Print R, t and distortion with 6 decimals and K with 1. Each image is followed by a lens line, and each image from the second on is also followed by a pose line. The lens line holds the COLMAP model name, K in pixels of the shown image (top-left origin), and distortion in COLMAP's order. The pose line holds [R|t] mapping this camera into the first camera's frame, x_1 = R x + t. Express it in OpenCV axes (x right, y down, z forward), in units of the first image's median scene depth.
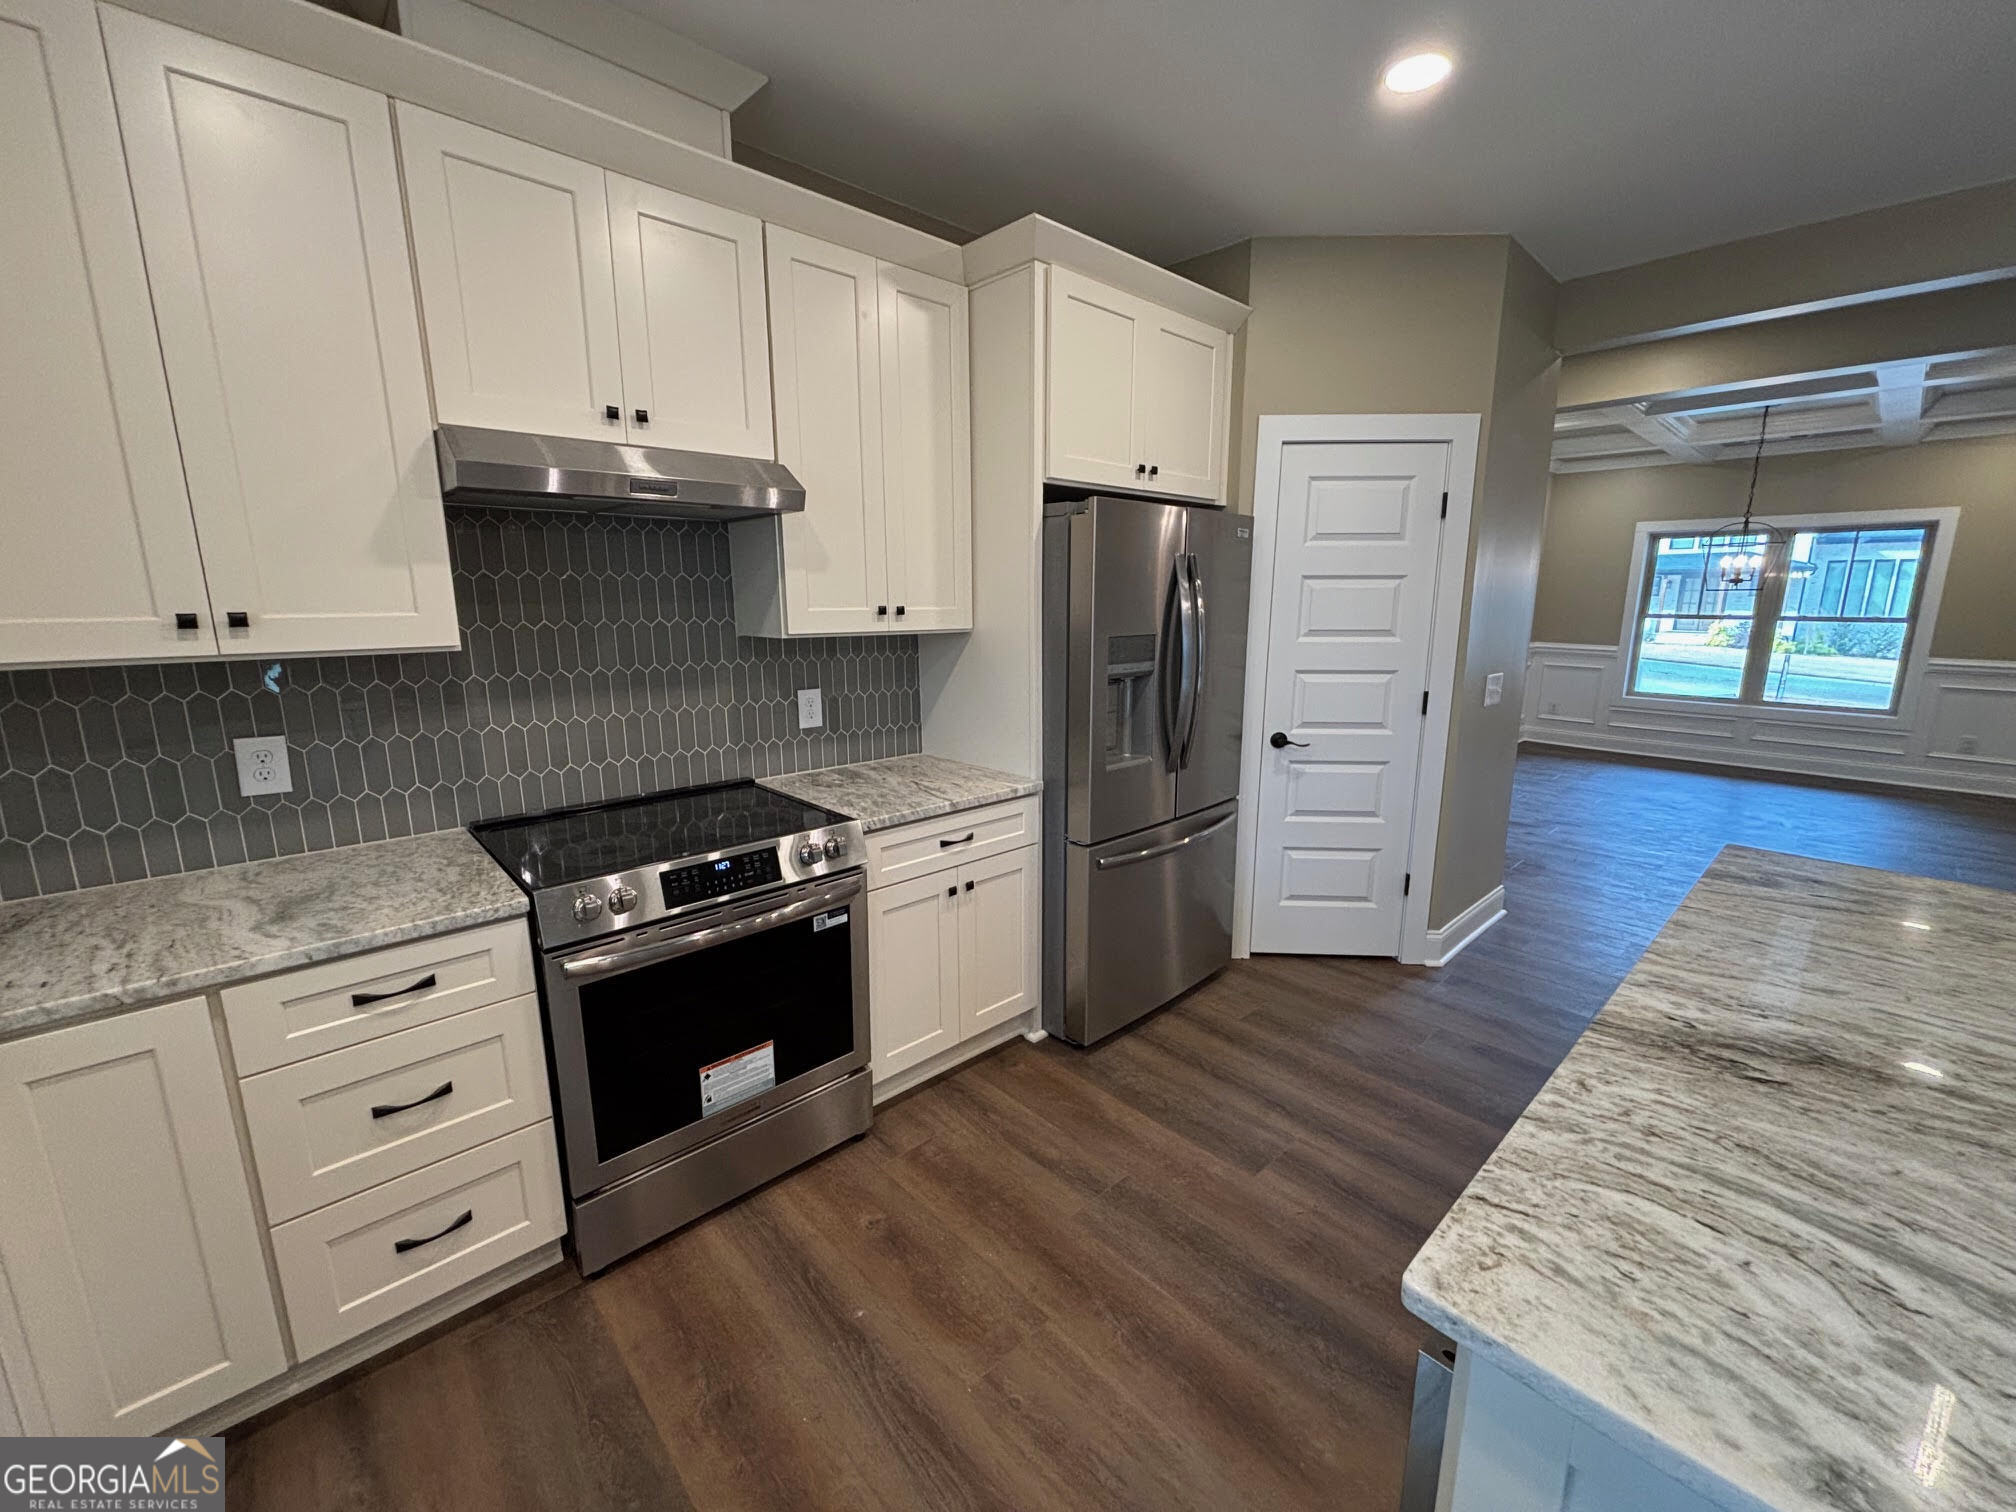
lens RADIAL K [[809.6, 0, 1004.0], [0, 809.6, 750.4], [0, 0, 1]] dist [0.004628, -0.001839]
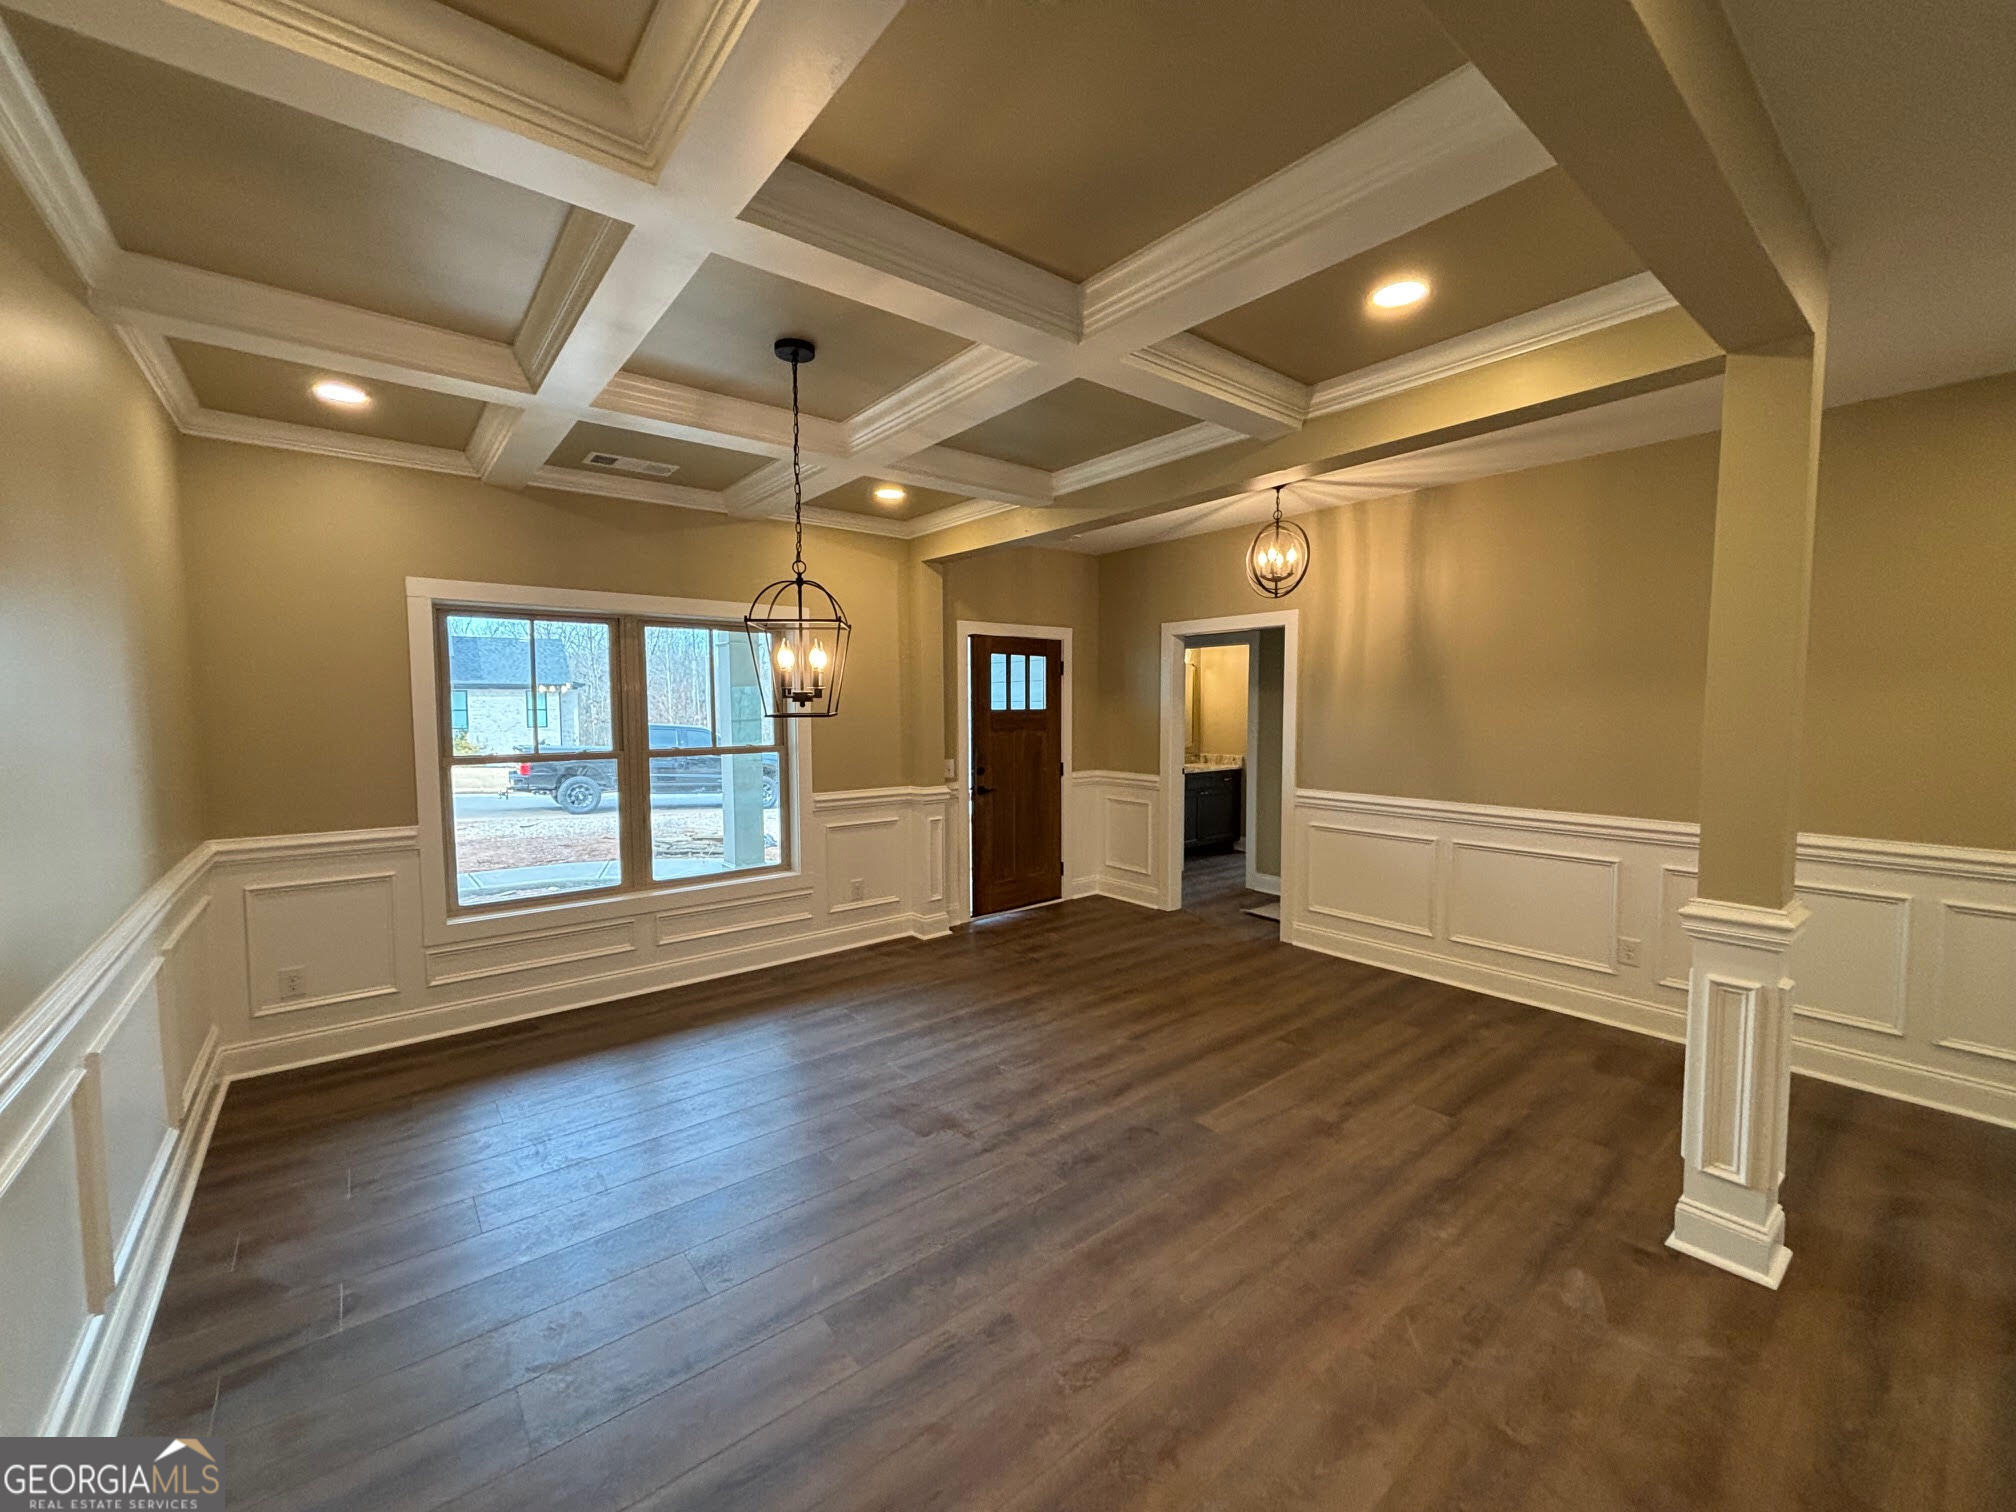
lens RADIAL K [[809.6, 0, 1011.2], [0, 809.6, 752.6], [0, 0, 1]] dist [0.004628, -0.001839]
pose [[0.061488, -0.063216, 0.996104, 1.130868], [0.194962, 0.979529, 0.050130, -0.477173], [-0.978882, 0.191120, 0.072554, 2.304944]]
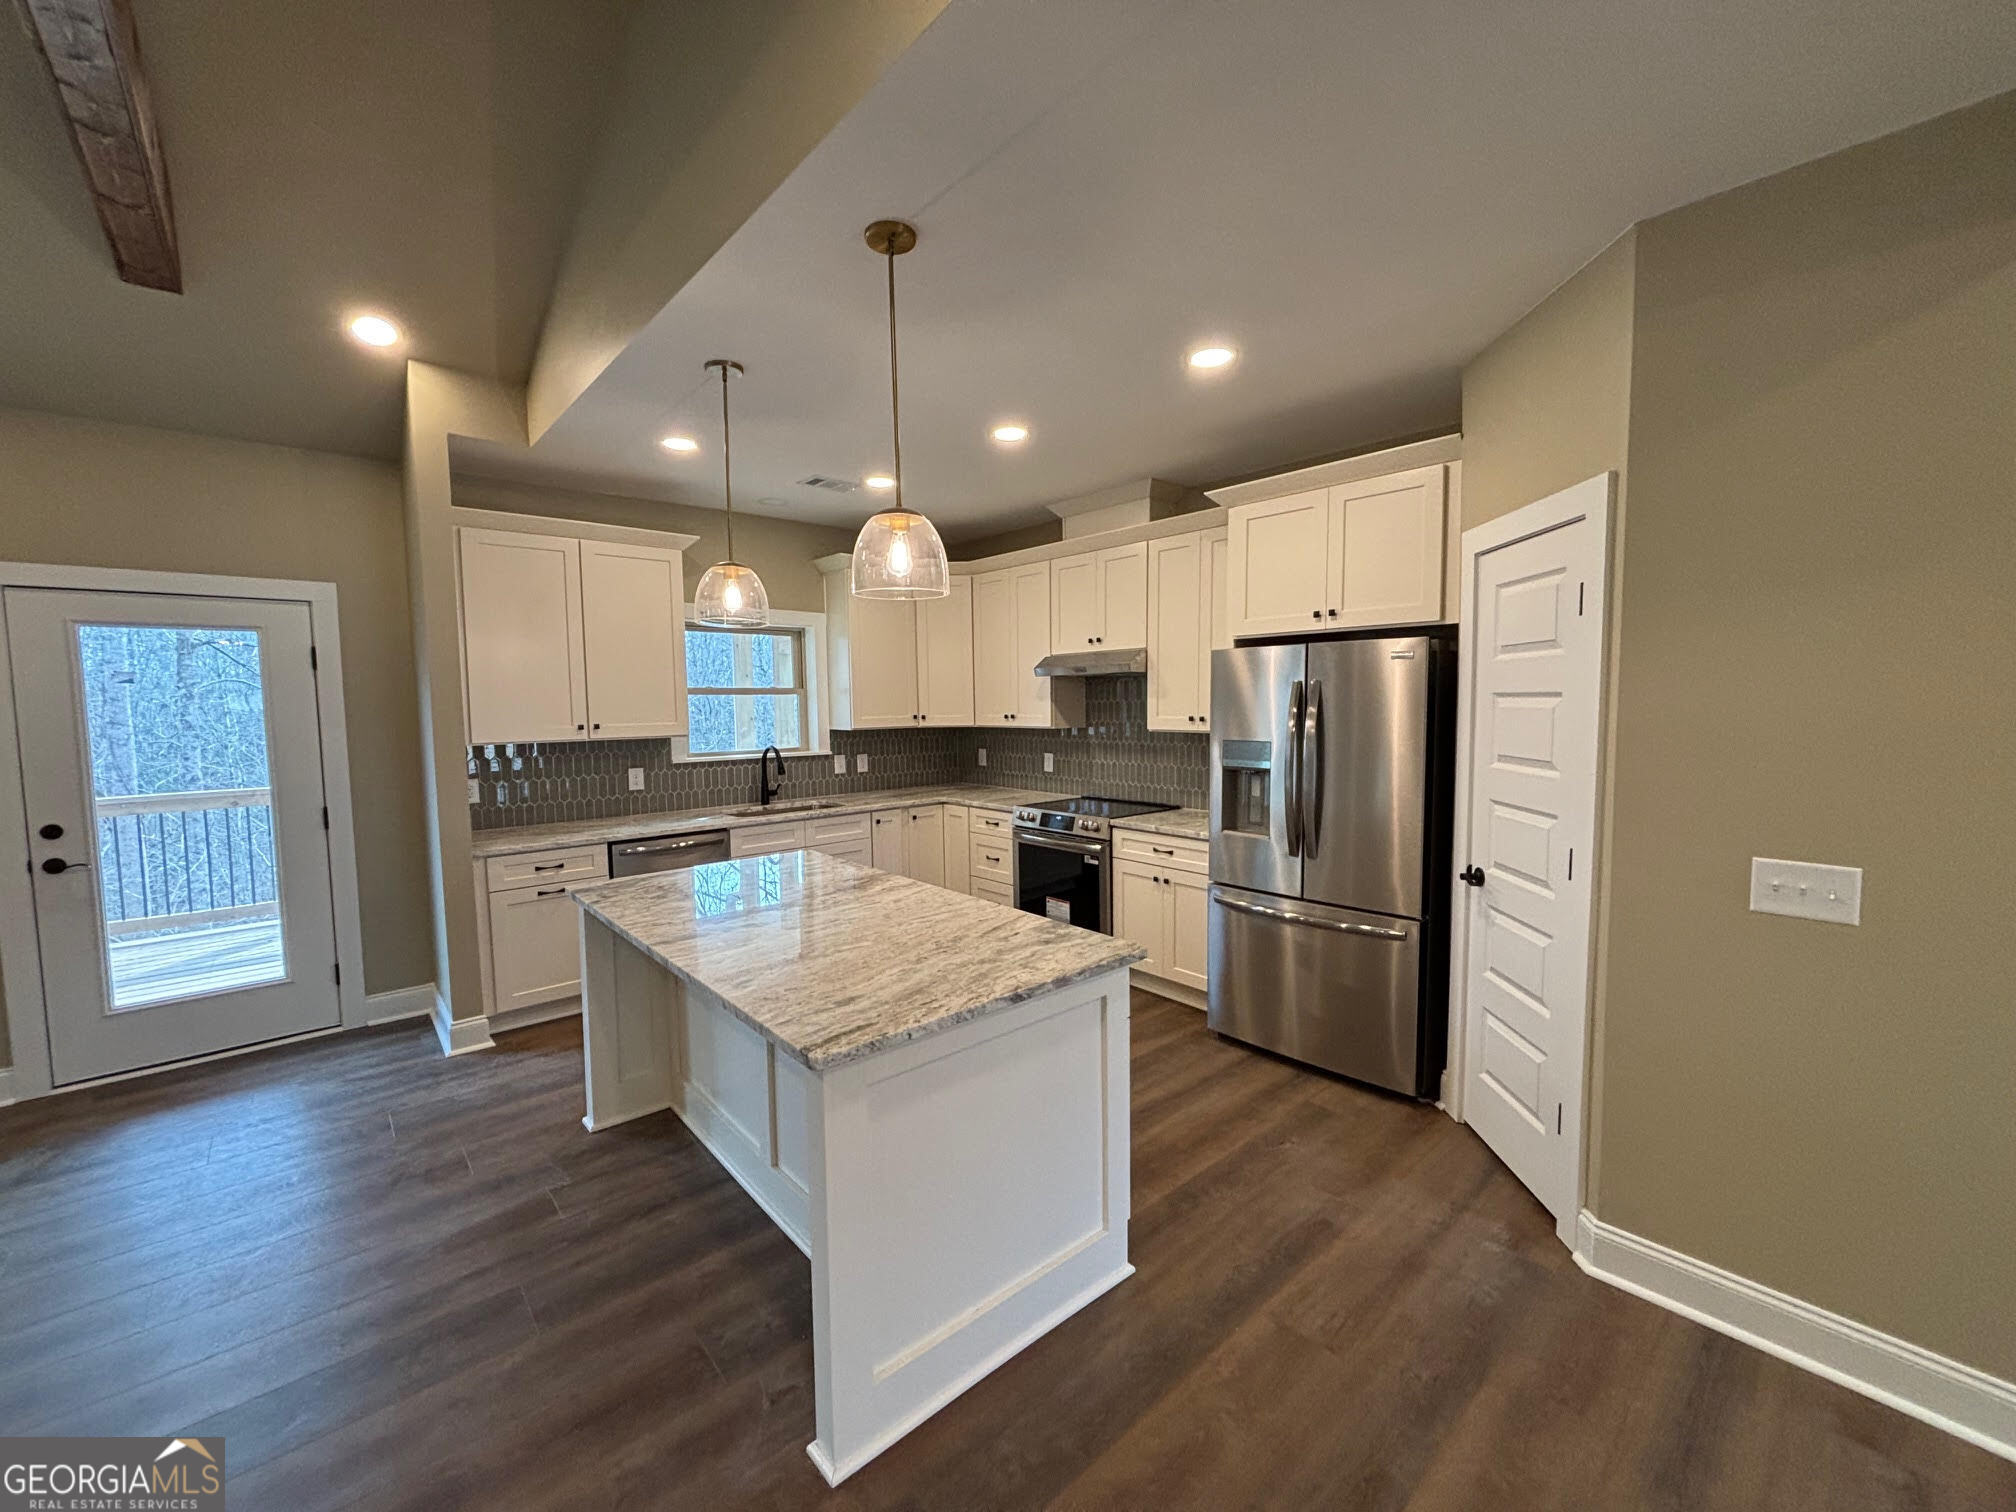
lens RADIAL K [[809.6, 0, 1006.5], [0, 809.6, 752.6], [0, 0, 1]] dist [0.004628, -0.001839]
pose [[-0.024736, 0.066141, -0.997504, 1.924079], [-0.181404, 0.980947, 0.069542, -0.178965], [0.983098, 0.182671, -0.012266, 0.761672]]
